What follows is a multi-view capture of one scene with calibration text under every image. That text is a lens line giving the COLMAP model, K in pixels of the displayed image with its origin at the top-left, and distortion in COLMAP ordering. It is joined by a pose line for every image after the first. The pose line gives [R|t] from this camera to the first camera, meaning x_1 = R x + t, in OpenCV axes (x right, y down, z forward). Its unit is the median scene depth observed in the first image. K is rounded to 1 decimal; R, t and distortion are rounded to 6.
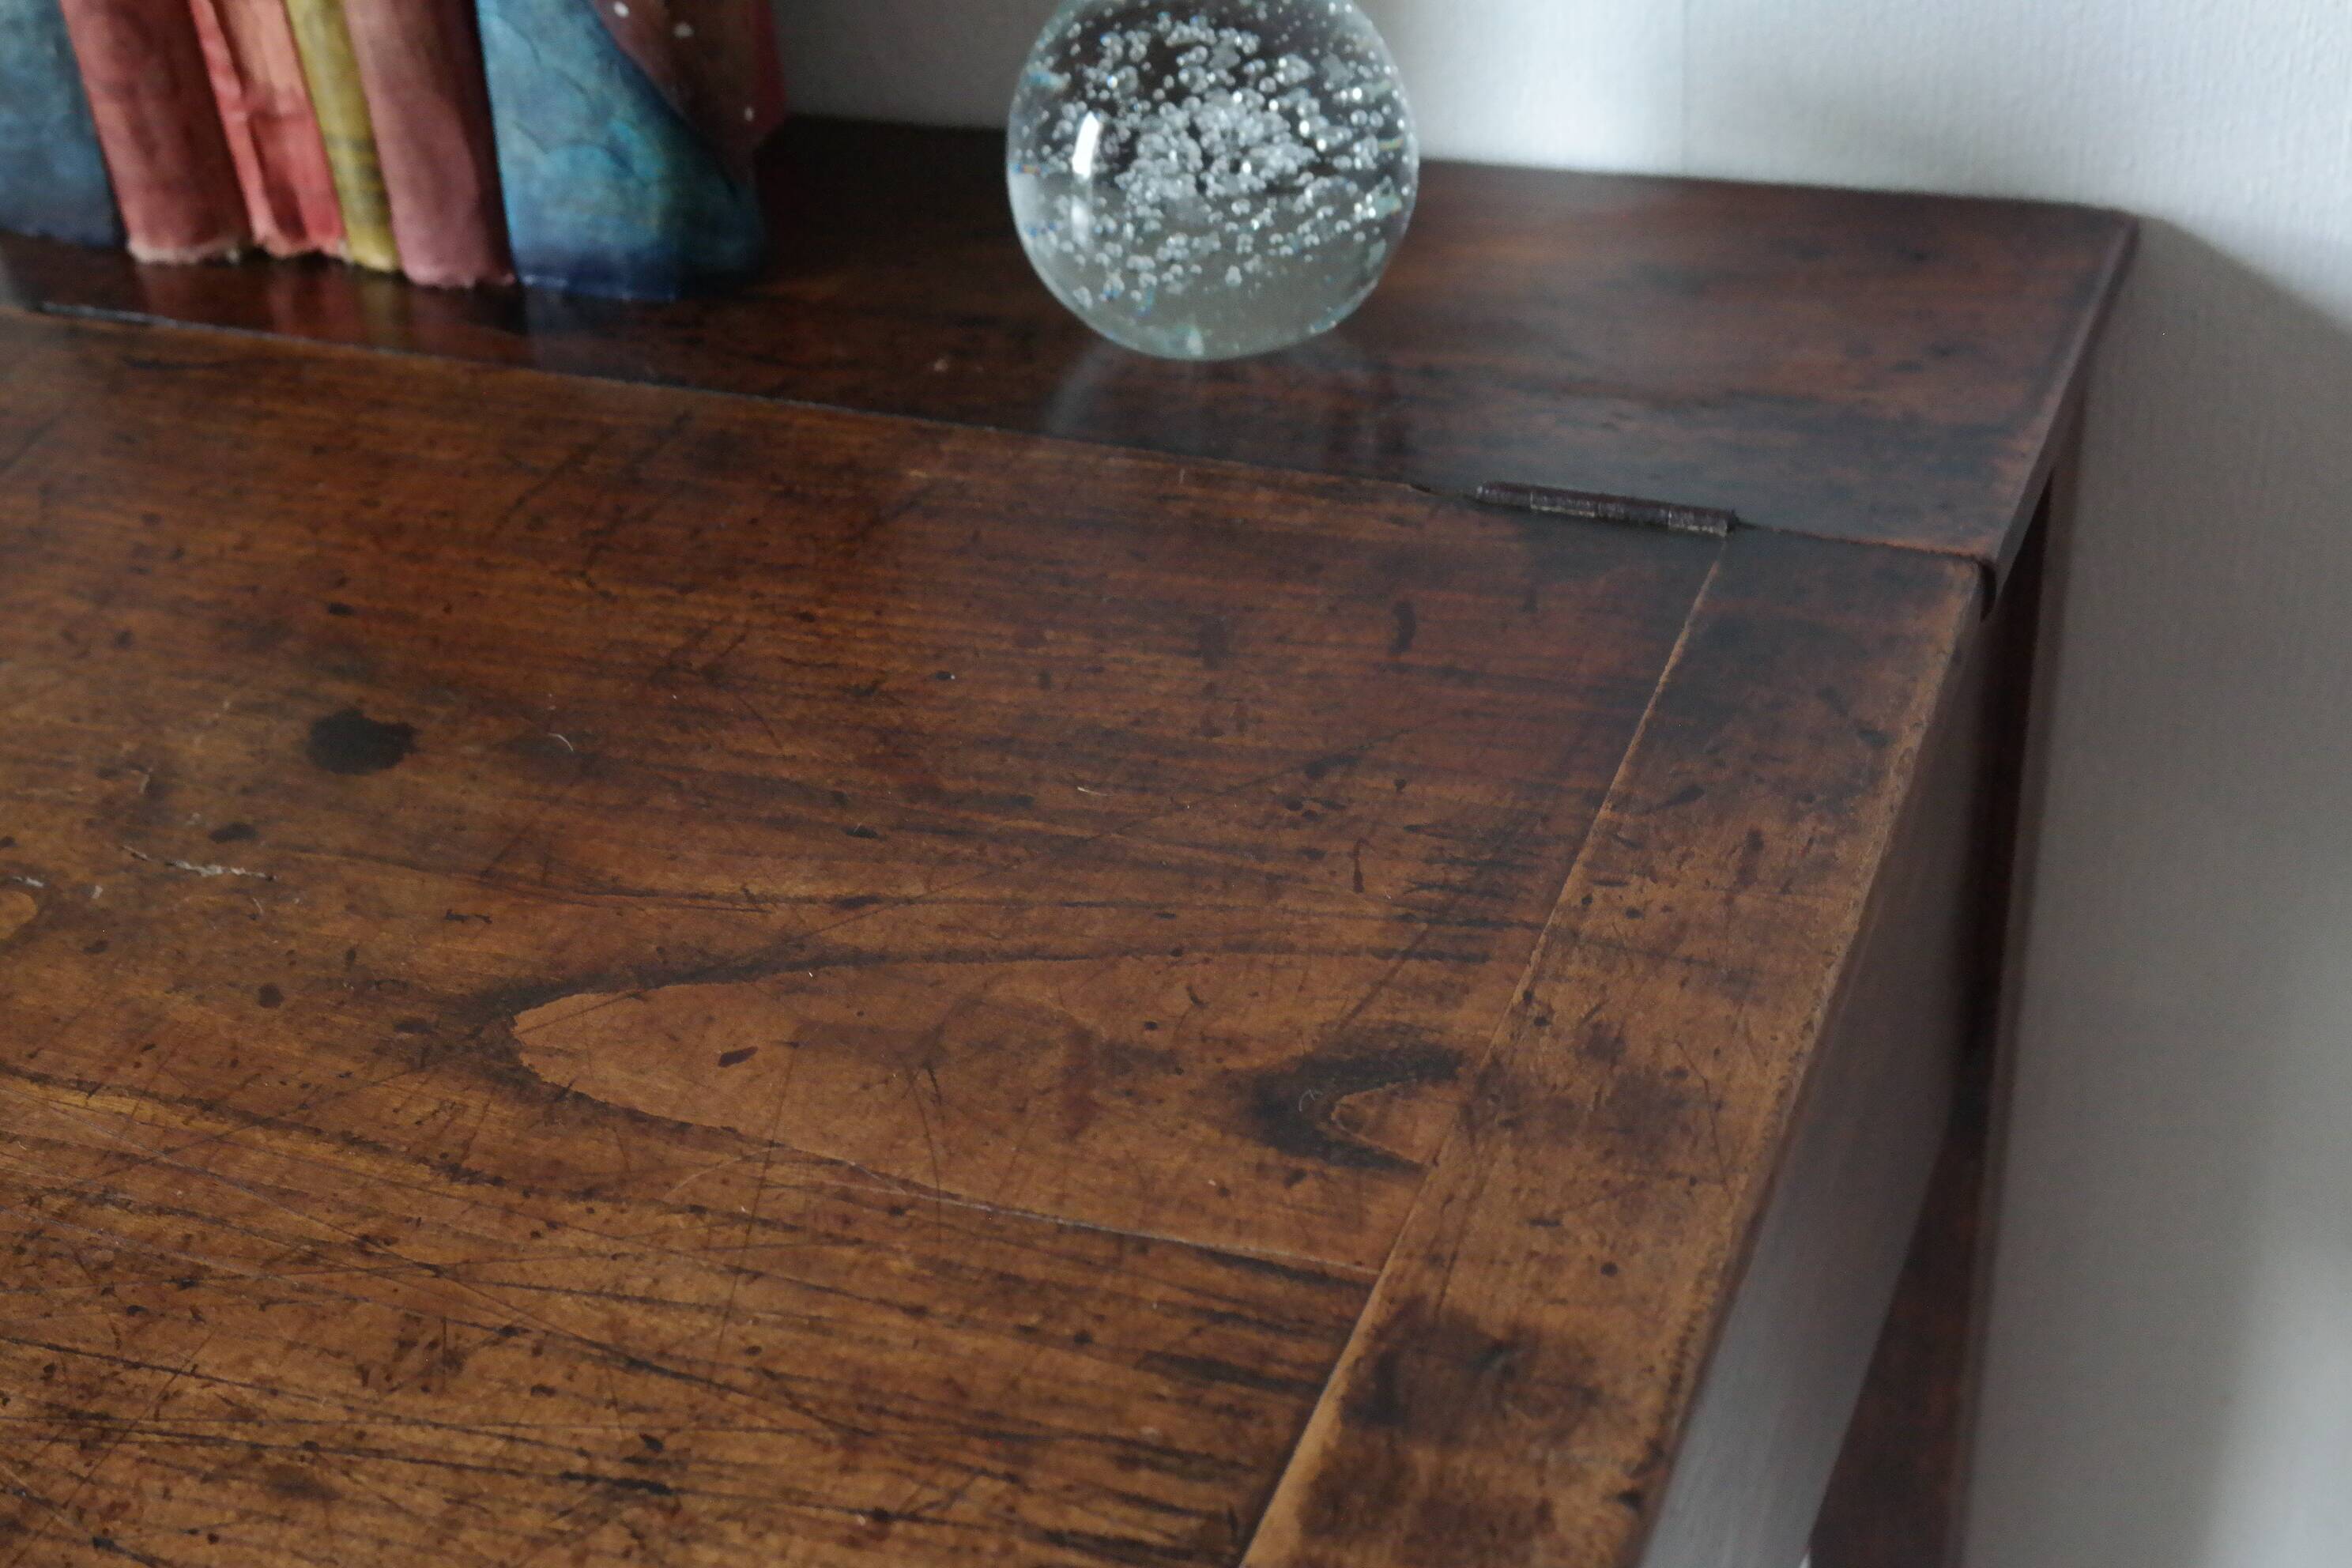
lens RADIAL K [[2874.5, 0, 1132.0], [0, 2874.5, 781.2], [0, 0, 1]] dist [0.011633, 0.000000]
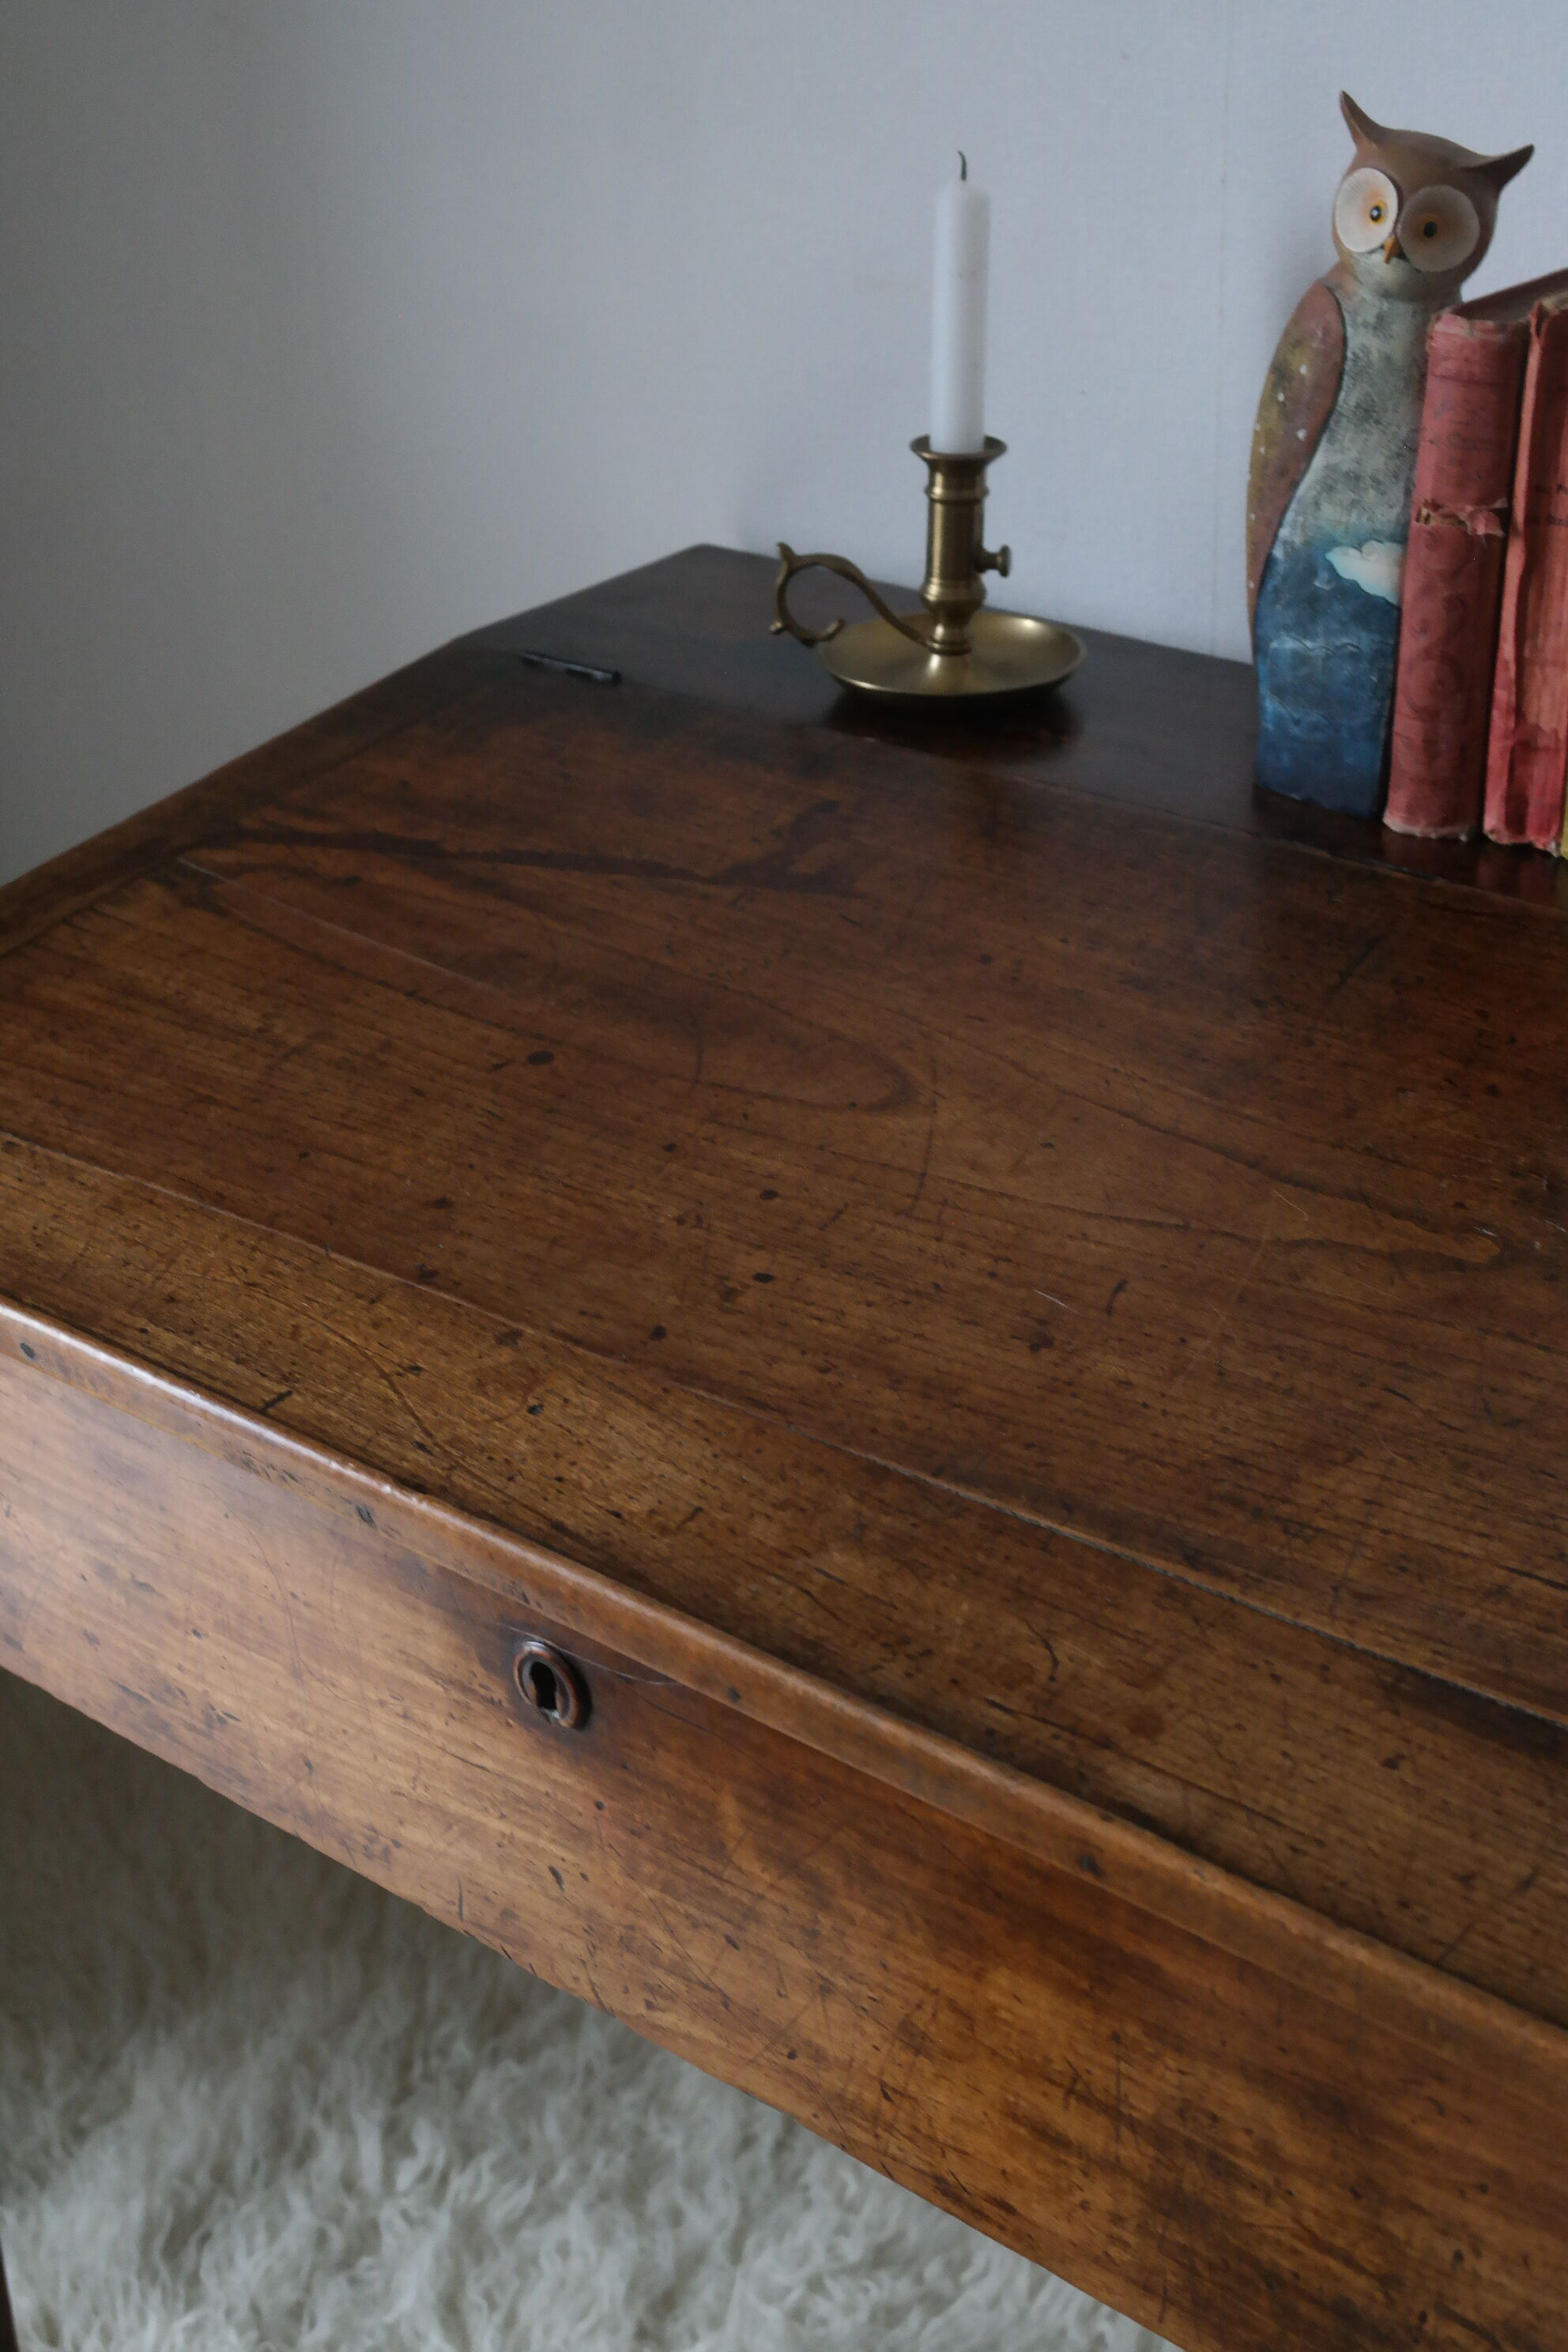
lens RADIAL K [[3054.9, 0, 791.2], [0, 3054.9, 1177.0], [0, 0, 1]] dist [0.008292, 0.000000]
pose [[0.966115, 0.177315, -0.187566, -0.460180], [-0.190672, 0.980078, -0.055594, 0.175681], [0.173972, 0.089474, 0.980677, -0.703996]]
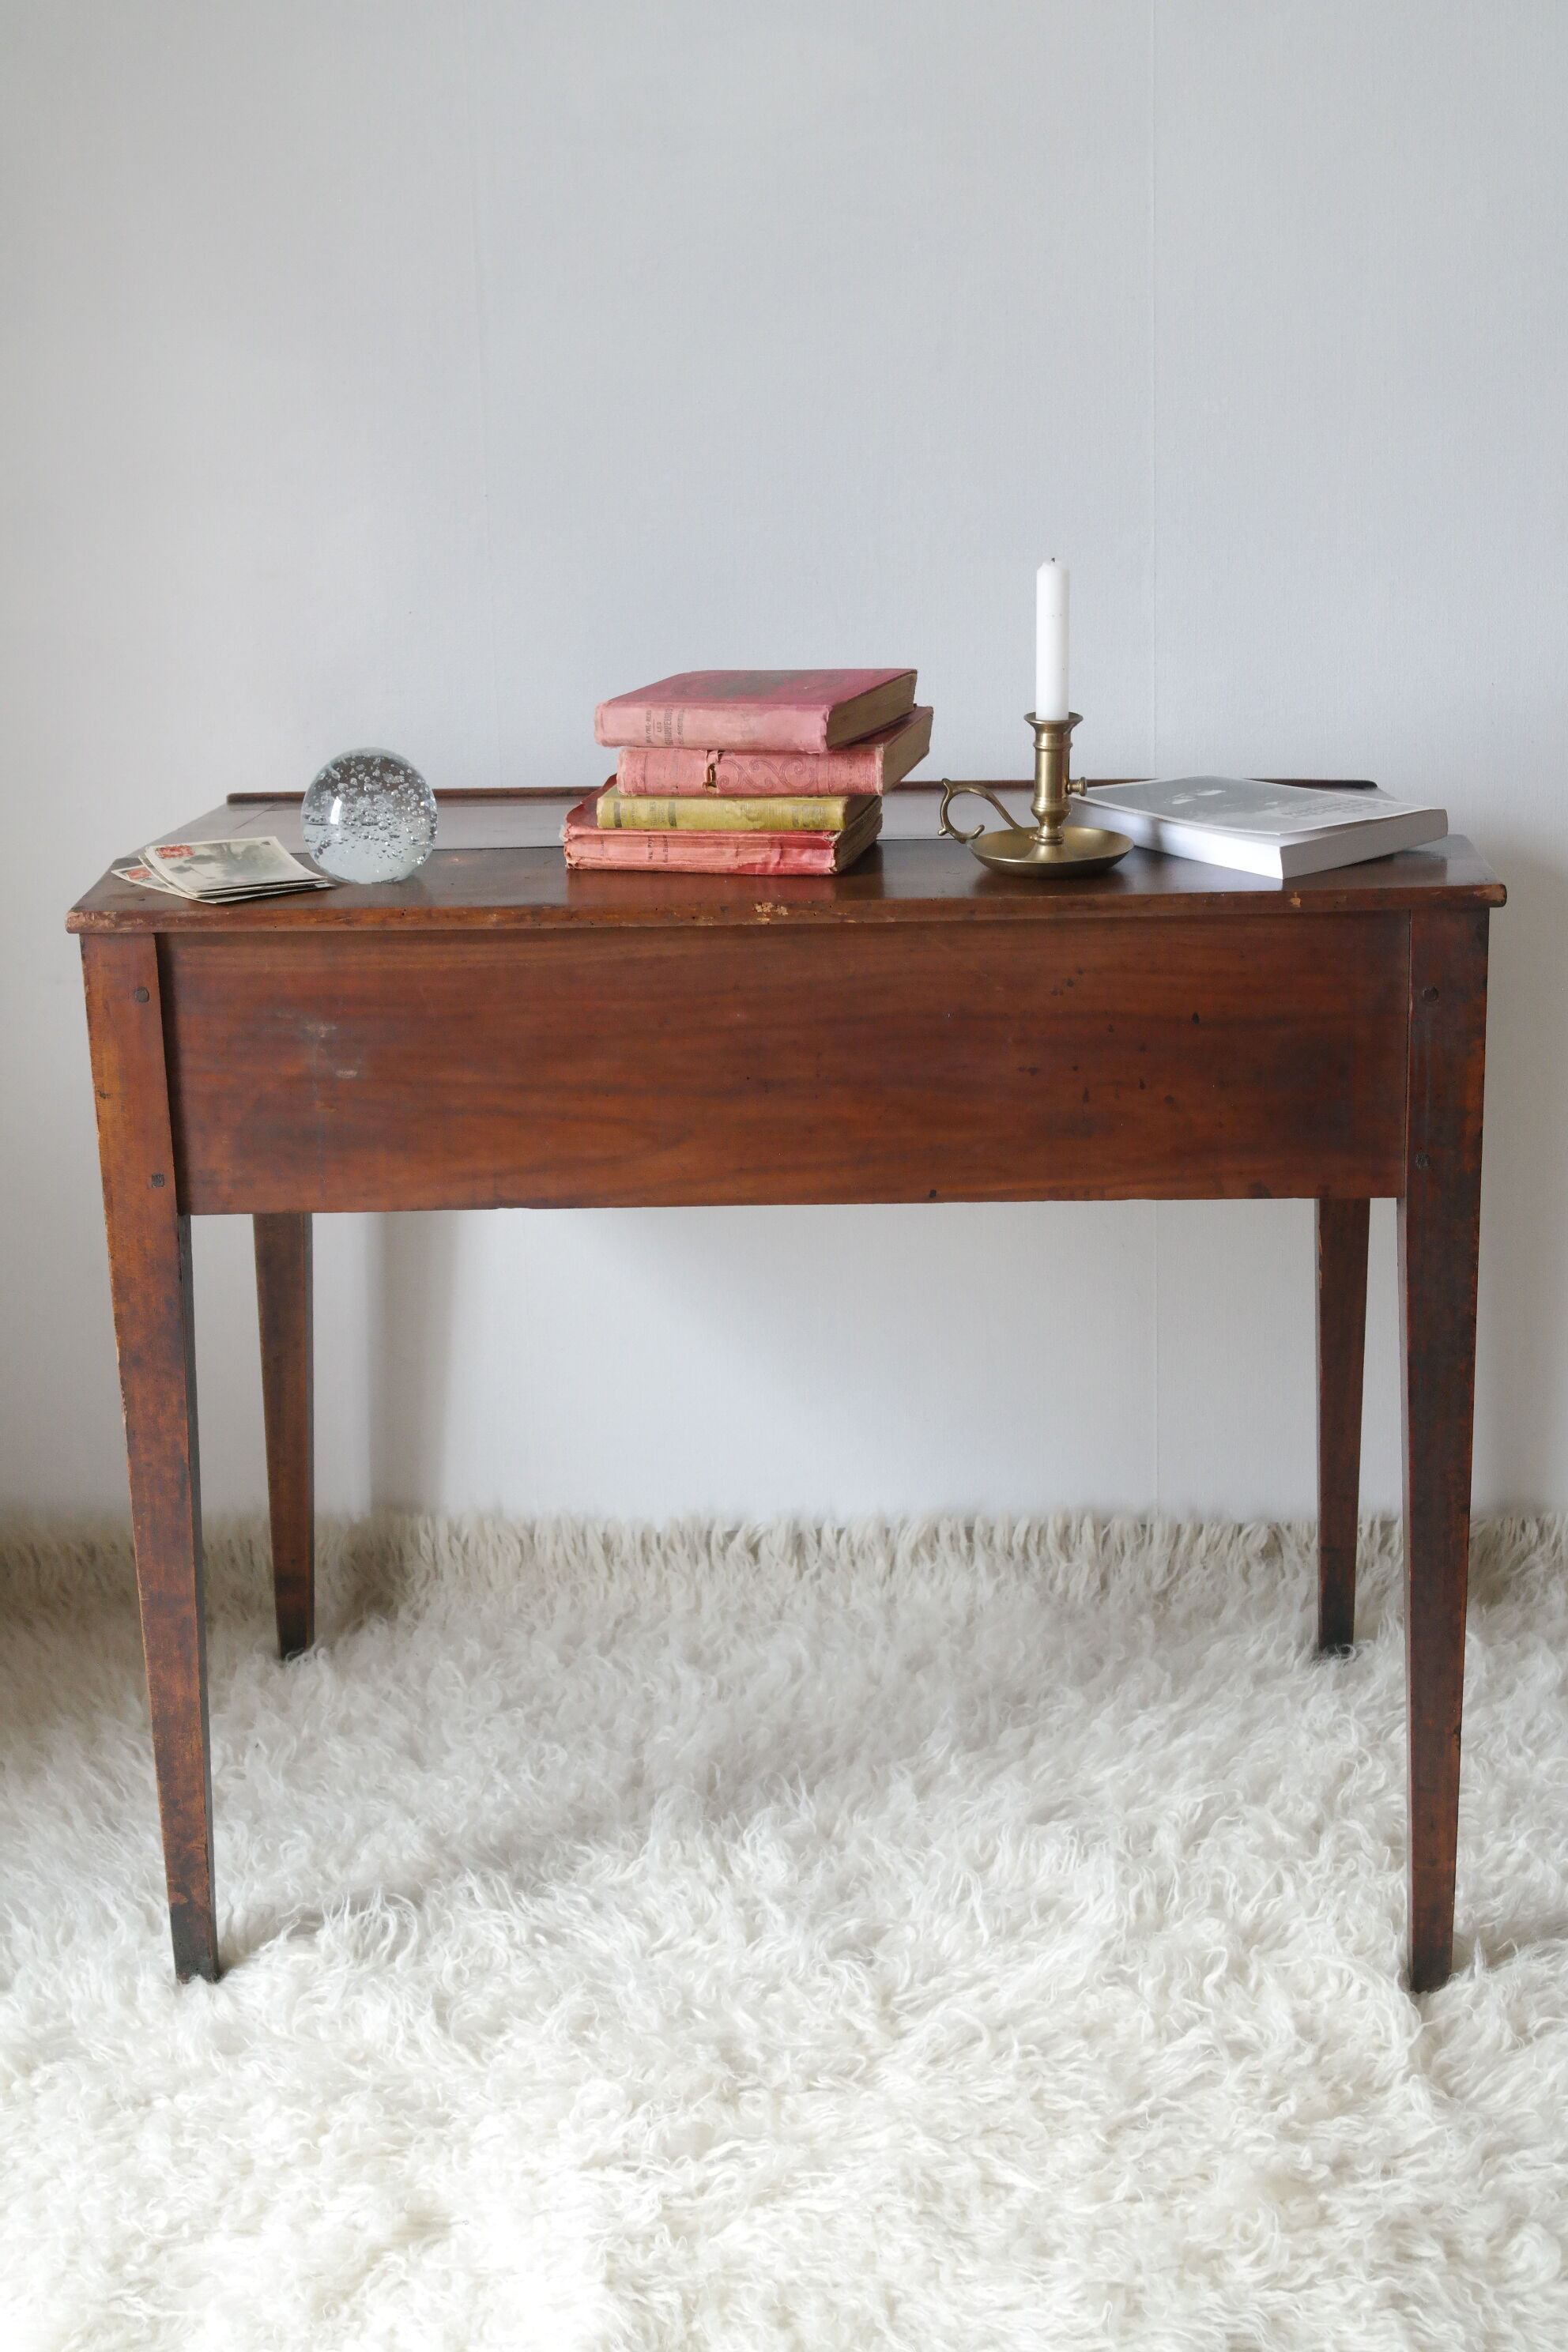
lens RADIAL K [[3654.4, 0, 695.7], [0, 3654.4, 1221.4], [0, 0, 1]] dist [0.021630, 0.000000]
pose [[0.914184, -0.046186, 0.402658, -2.776085], [0.170977, 0.944704, -0.279822, 1.969734], [-0.367469, 0.324655, 0.871531, -3.140975]]
